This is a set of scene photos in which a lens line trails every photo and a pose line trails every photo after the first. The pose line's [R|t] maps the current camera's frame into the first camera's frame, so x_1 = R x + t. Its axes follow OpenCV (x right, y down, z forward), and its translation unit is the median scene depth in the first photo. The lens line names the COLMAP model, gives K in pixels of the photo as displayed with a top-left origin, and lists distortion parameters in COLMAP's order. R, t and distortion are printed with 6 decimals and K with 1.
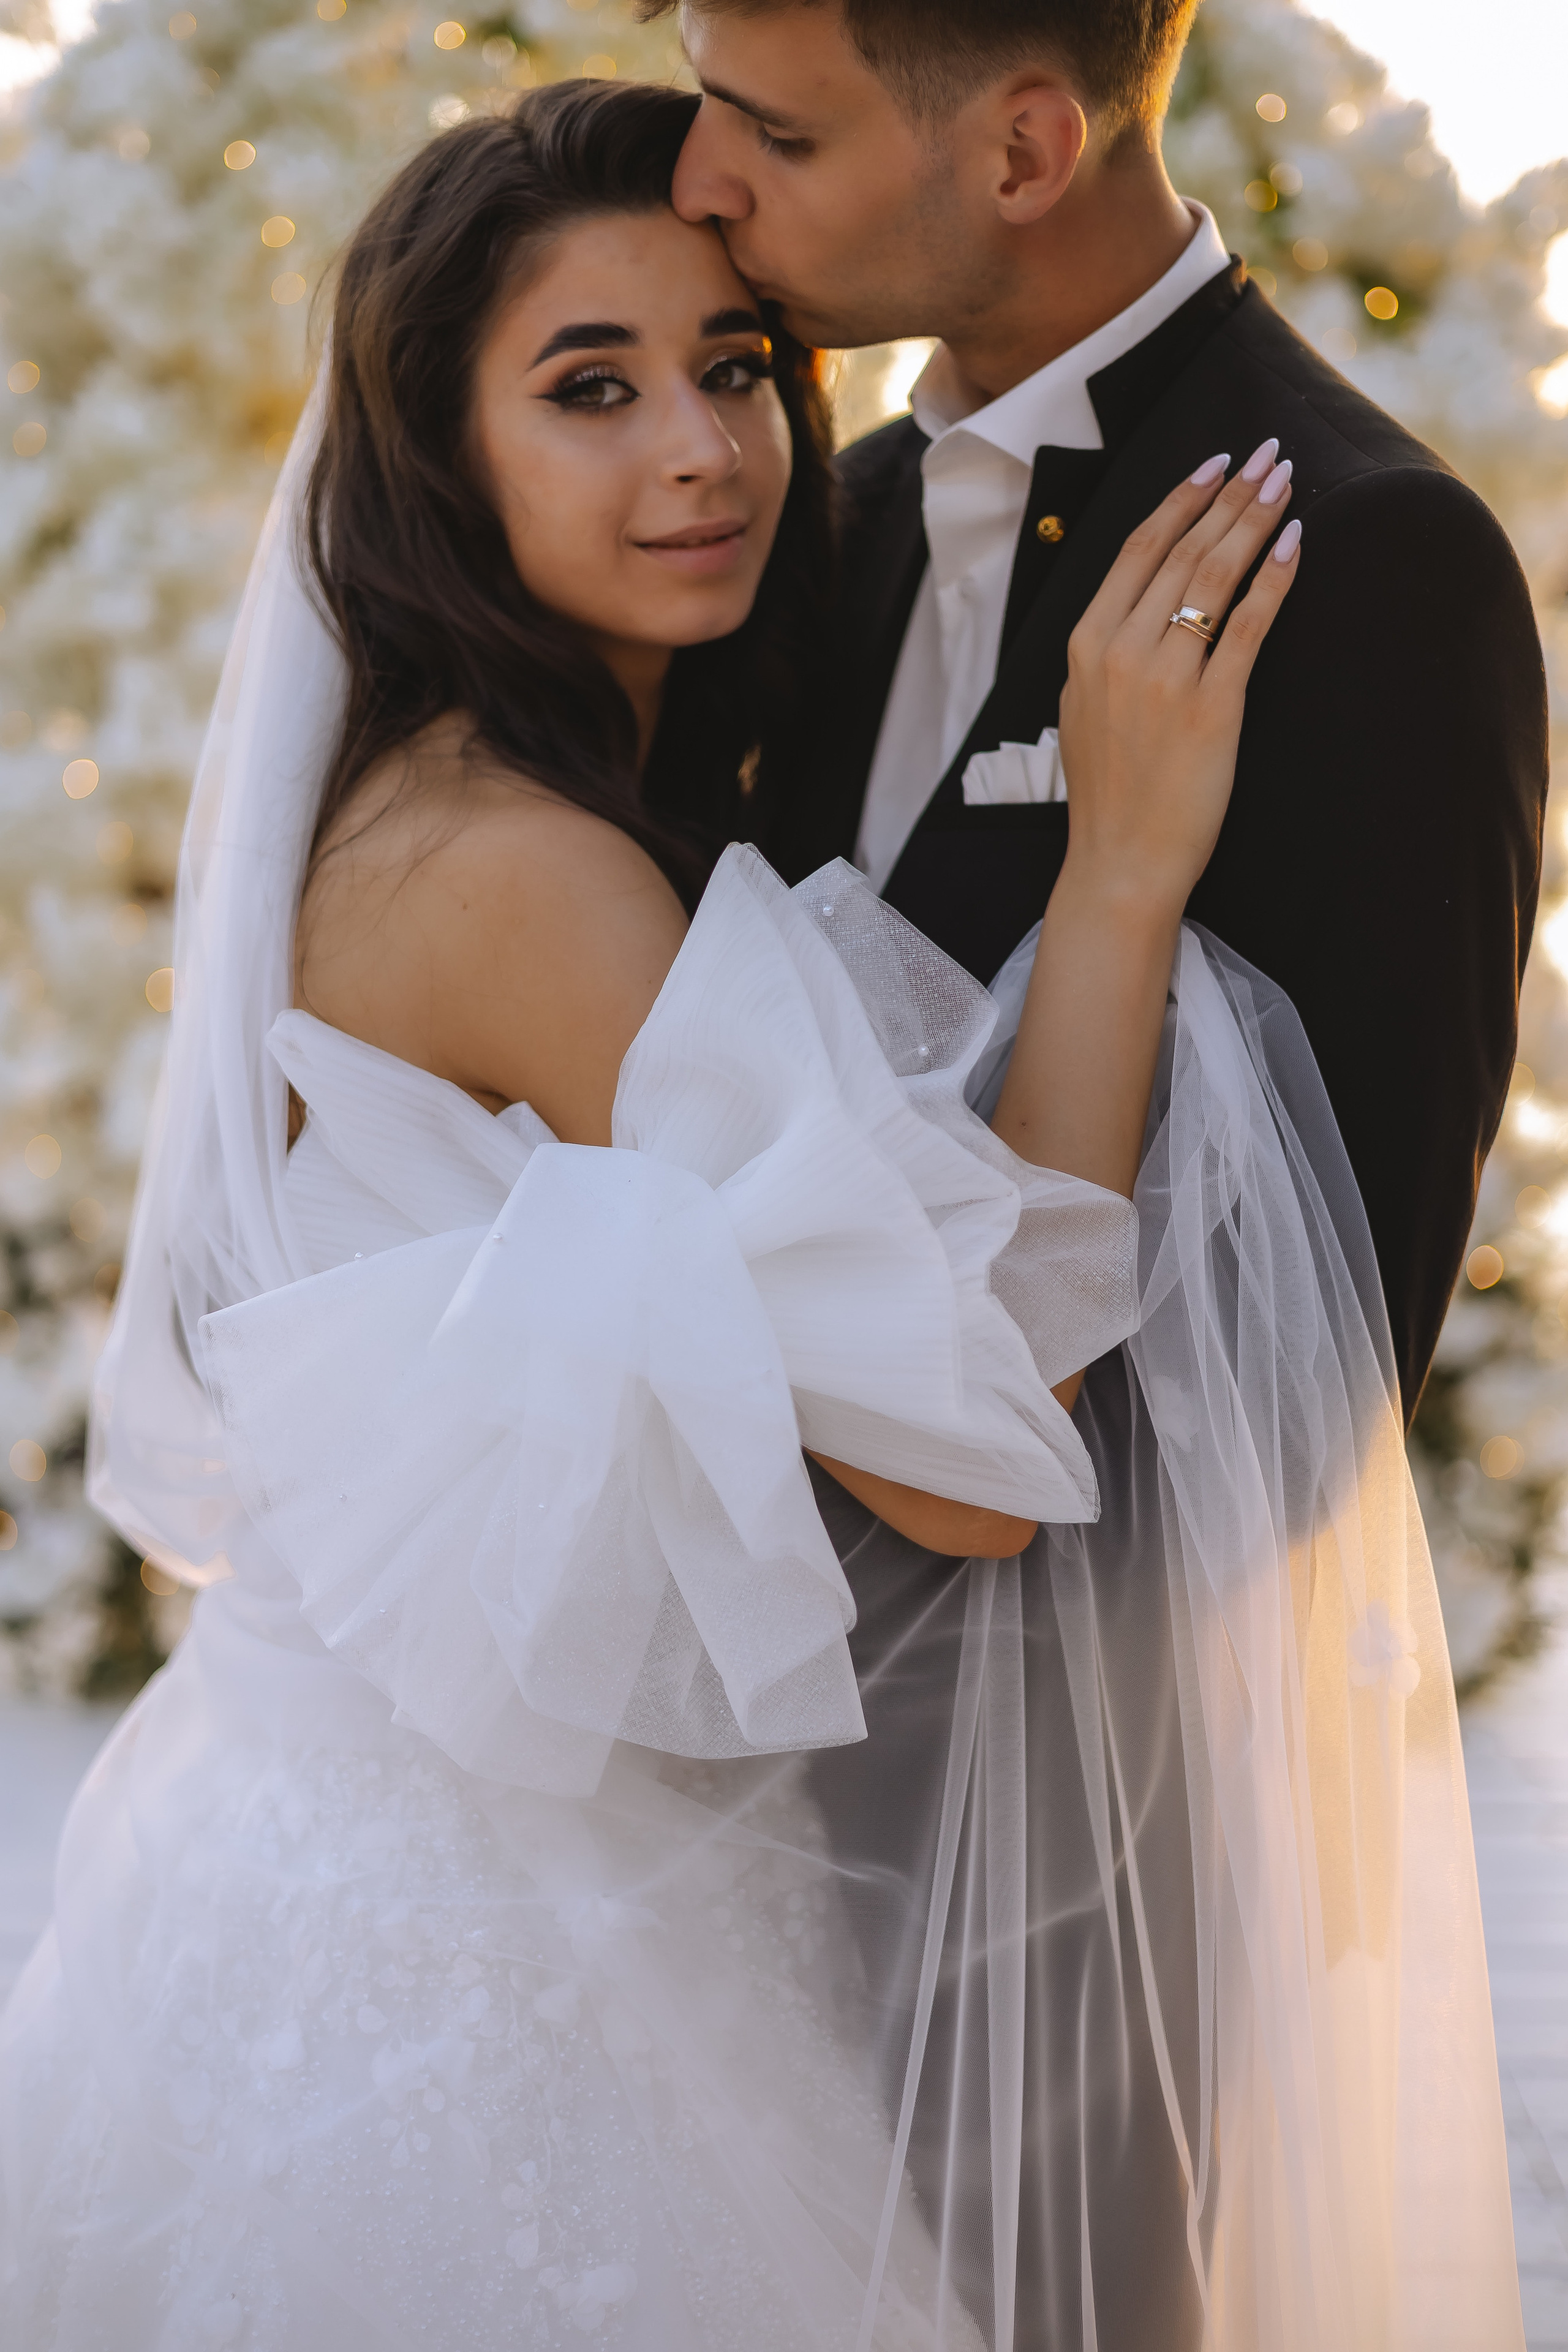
lens RADIAL K [[3274.7, 0, 792.9], [0, 3274.7, 1167.3], [0, 0, 1]] dist [-0.005154, 0.000000]
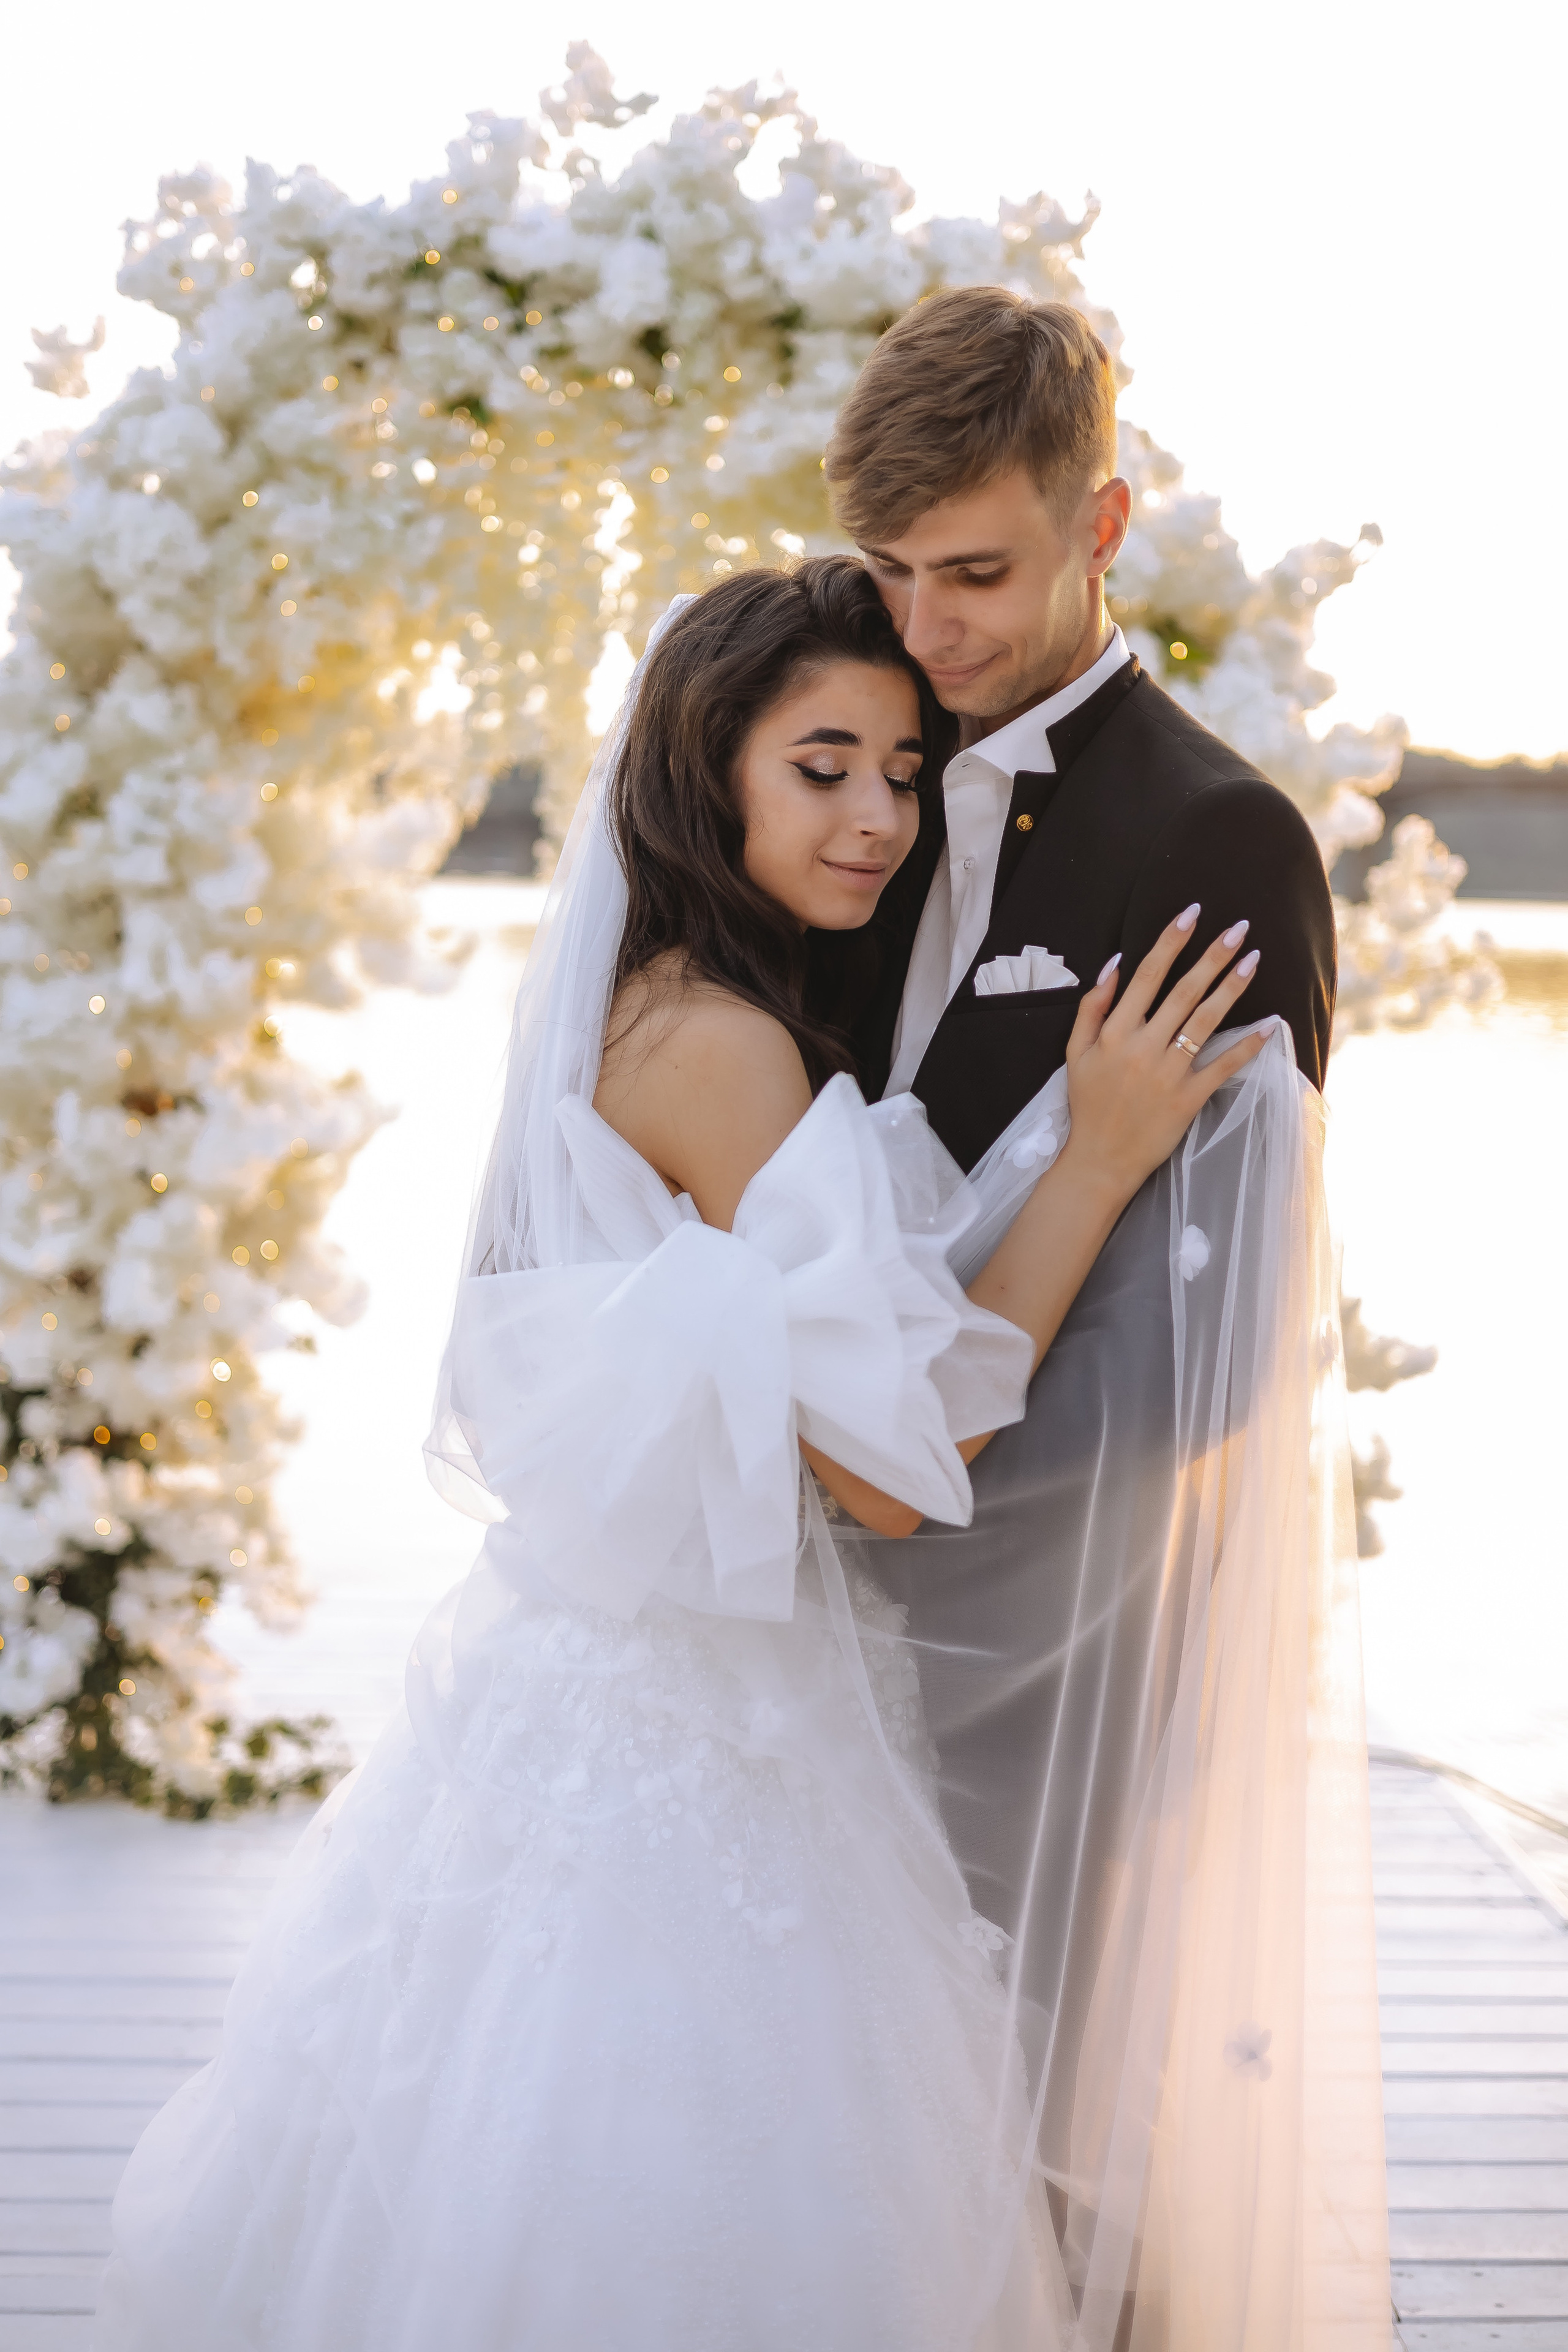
lens RADIAL K [[3274.7, 0, 768.2], [0, 3274.7, 1156.5], [0, 0, 1]] dist [-0.005154, 0.000000]
pose [[0.996852, 0.023063, 0.075857, -0.064553], [-0.016299, 0.995933, -0.088612, 0.037891], [-0.077592, 0.087096, 0.993174, -0.198880]]
